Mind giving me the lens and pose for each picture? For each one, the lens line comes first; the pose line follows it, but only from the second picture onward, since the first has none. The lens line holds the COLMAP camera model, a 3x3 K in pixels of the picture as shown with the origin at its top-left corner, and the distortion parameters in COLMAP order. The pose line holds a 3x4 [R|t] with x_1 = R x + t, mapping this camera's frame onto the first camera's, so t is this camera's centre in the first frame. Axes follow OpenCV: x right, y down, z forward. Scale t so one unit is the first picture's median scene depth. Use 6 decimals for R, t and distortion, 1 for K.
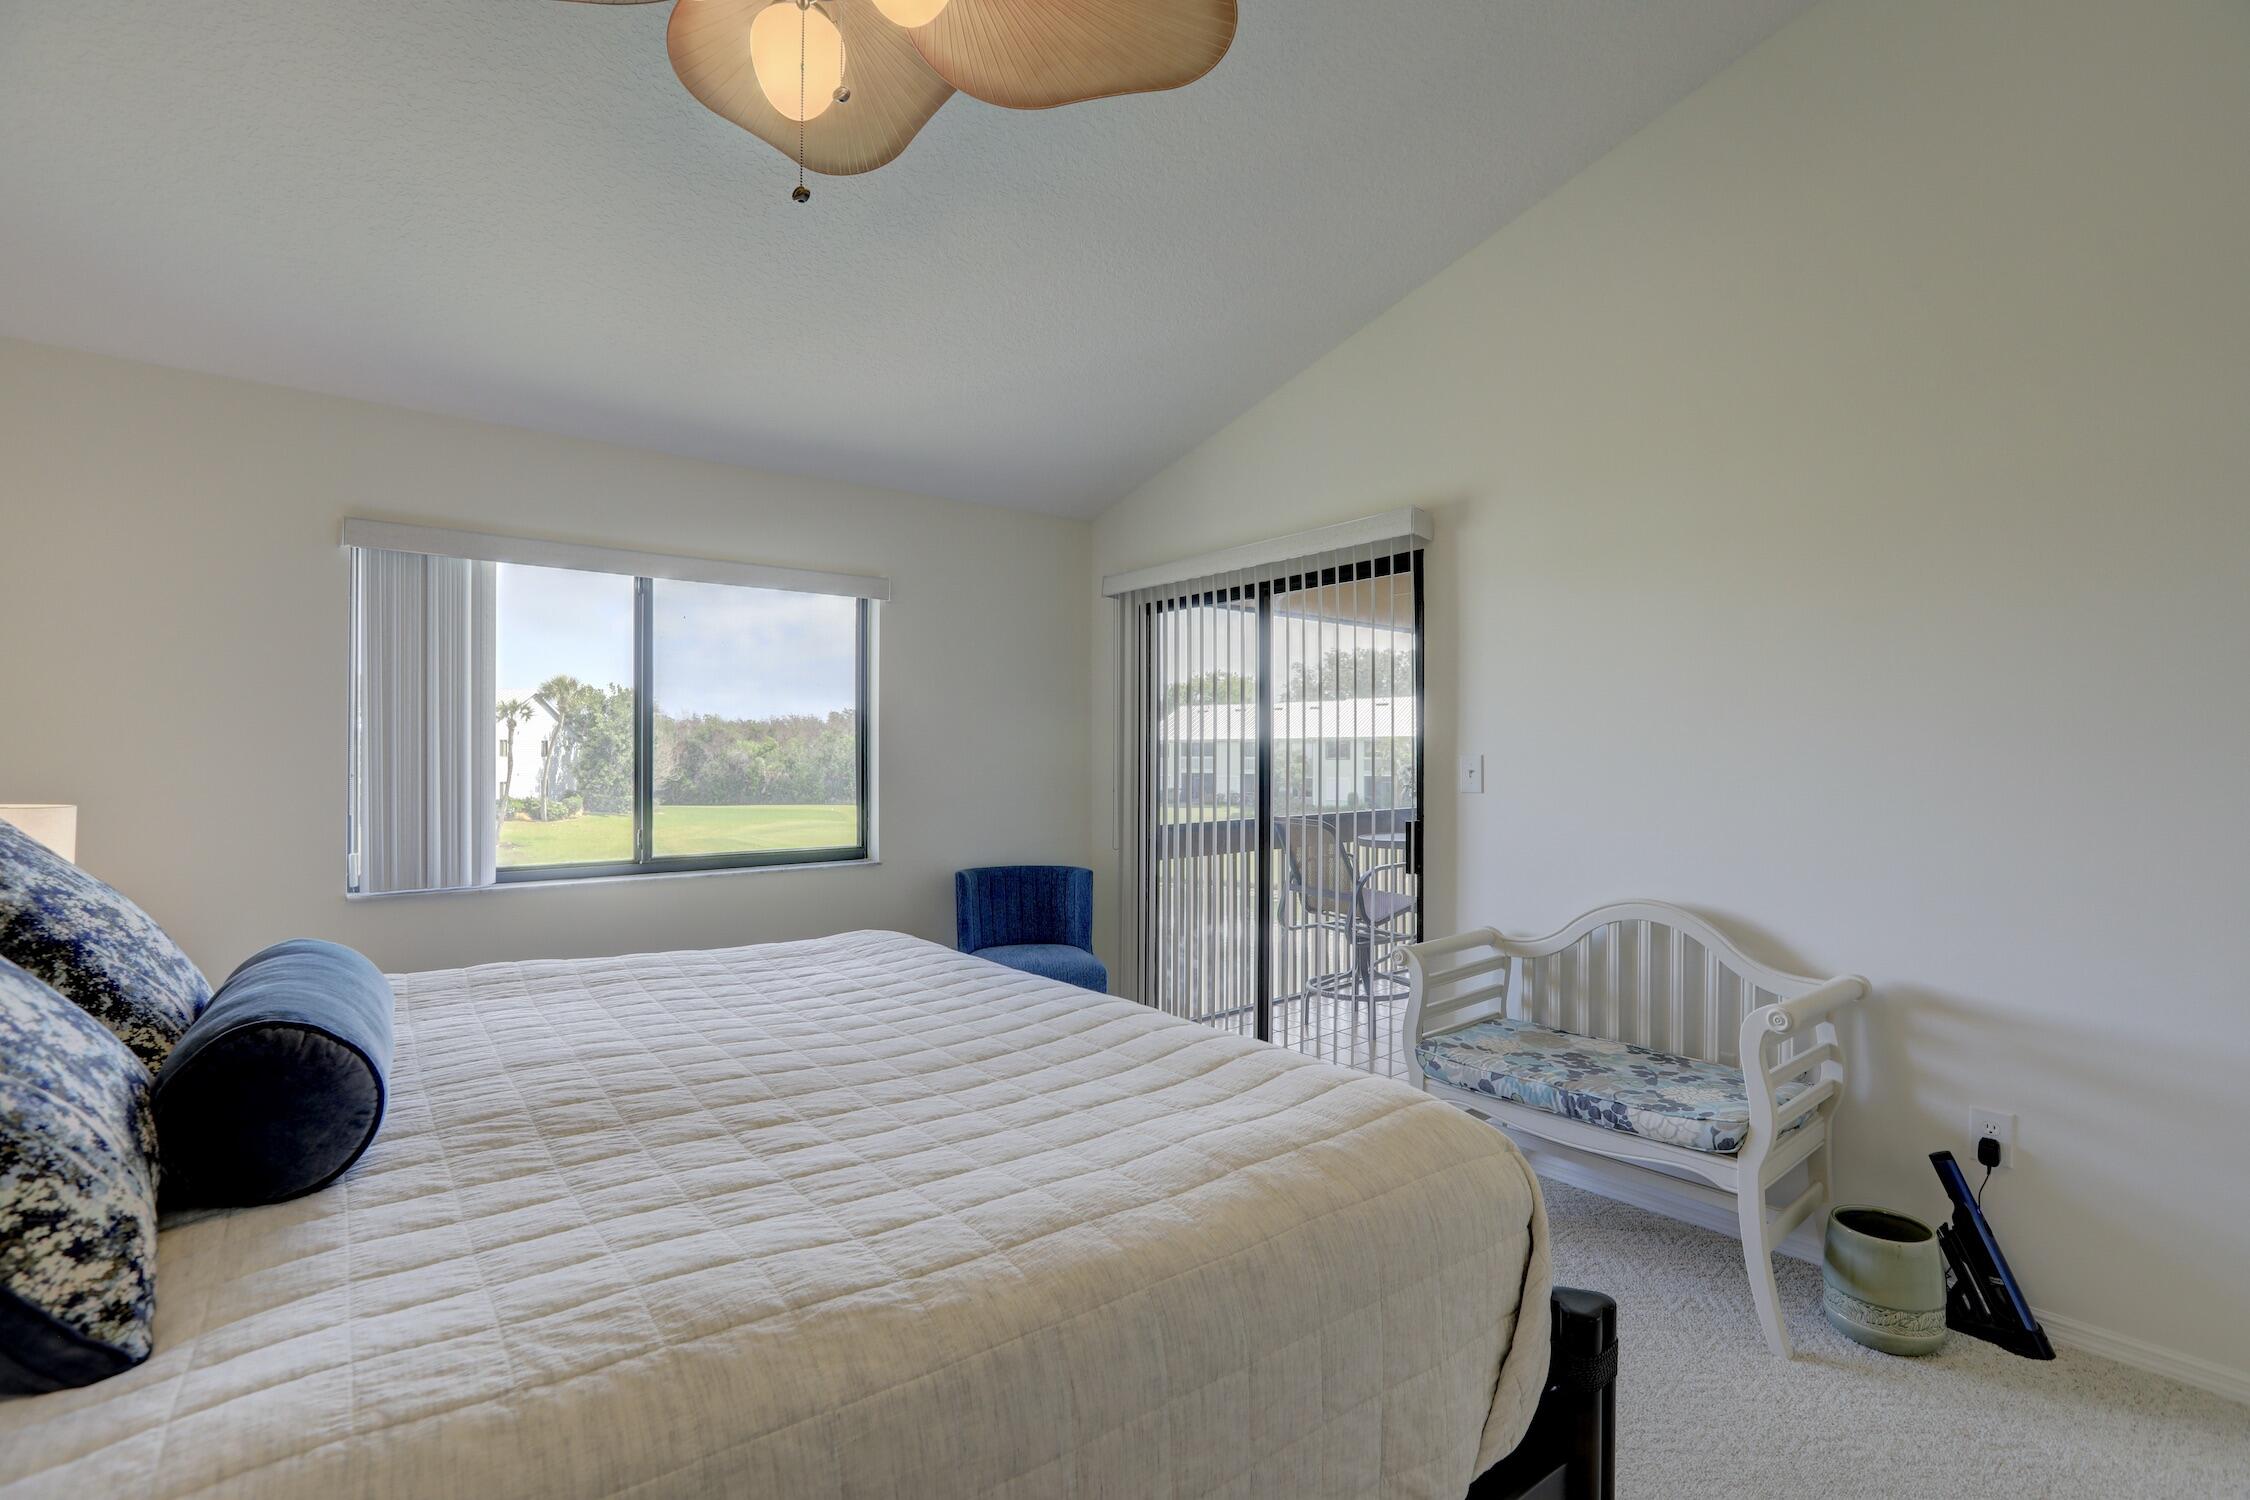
lens RADIAL K [[1021.0, 0, 1137.9], [0, 1021.0, 751.5], [0, 0, 1]] dist [-0.058188, 0.018878]
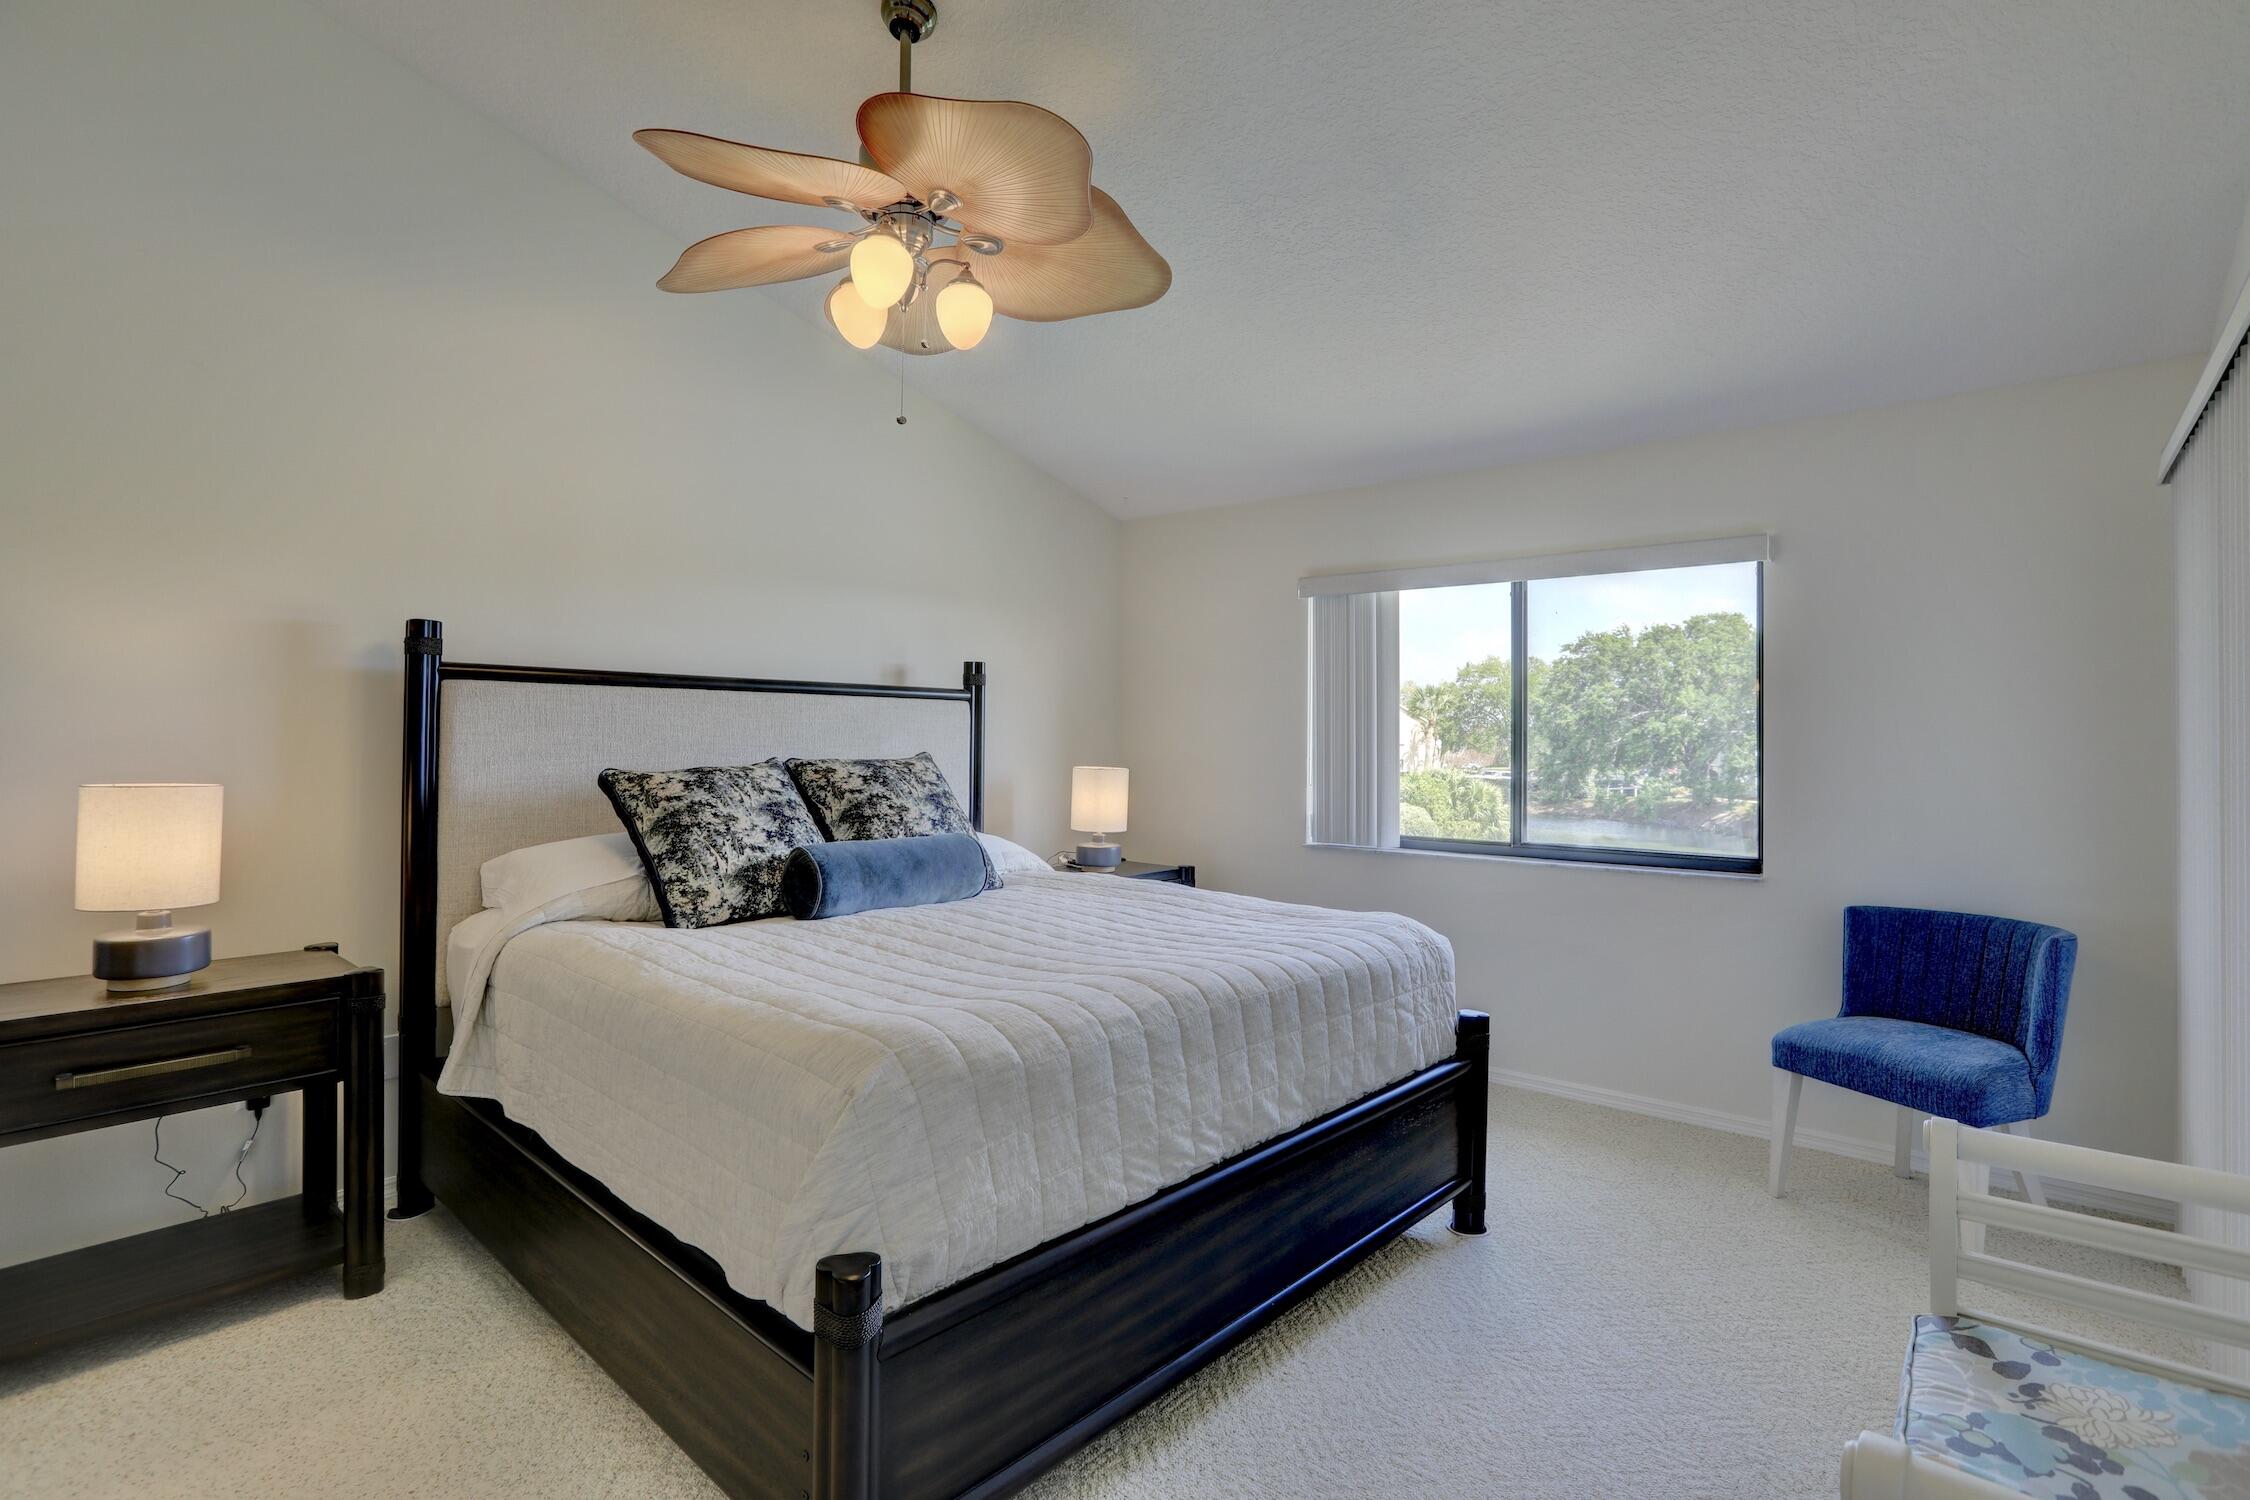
lens RADIAL K [[1079.3, 0, 1116.6], [0, 1079.3, 766.5], [0, 0, 1]] dist [-0.034460, 0.001212]
pose [[0.166538, 0.026361, -0.985683, 0.644973], [-0.006552, 0.999650, 0.025627, -0.001933], [0.986013, 0.002190, 0.166653, 0.443046]]
